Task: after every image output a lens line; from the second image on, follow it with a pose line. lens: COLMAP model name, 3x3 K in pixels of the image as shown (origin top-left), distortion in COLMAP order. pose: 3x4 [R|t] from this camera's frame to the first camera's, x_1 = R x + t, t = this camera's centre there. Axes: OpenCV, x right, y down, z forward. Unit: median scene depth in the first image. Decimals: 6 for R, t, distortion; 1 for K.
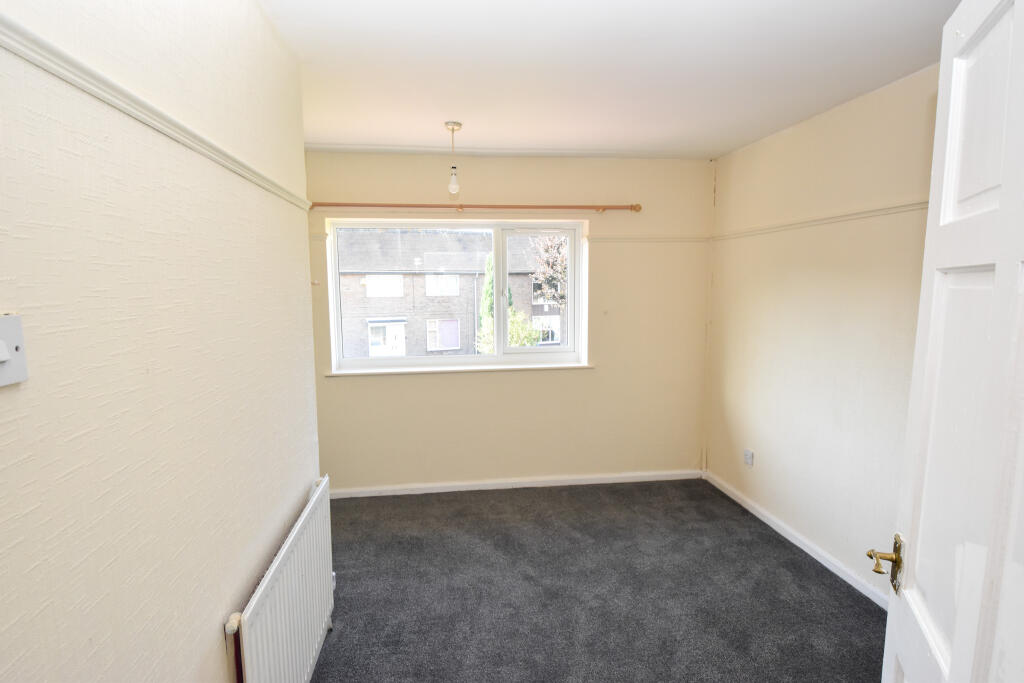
lens RADIAL K [[536.1, 0, 507.8], [0, 536.1, 342.9], [0, 0, 1]] dist [-0.003195, -0.000931]
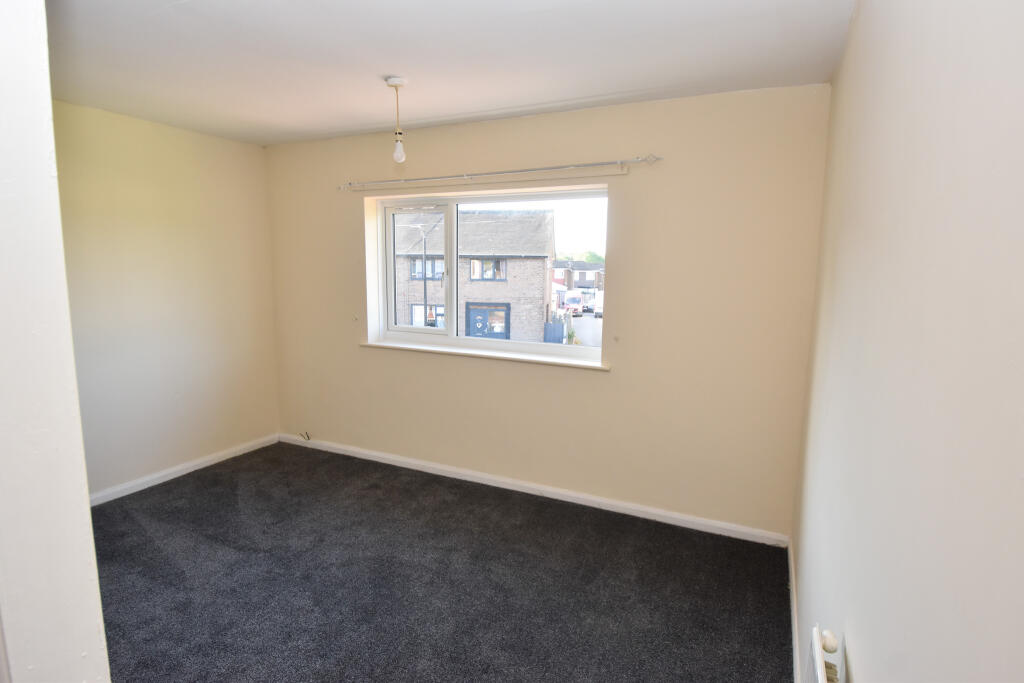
lens RADIAL K [[536.1, 0, 507.8], [0, 536.1, 342.9], [0, 0, 1]] dist [-0.003195, -0.000931]
pose [[0.824576, 0.098880, -0.557043, 0.505016], [-0.083779, 0.995094, 0.052621, -0.024548], [0.559513, 0.003279, 0.828815, 0.267591]]
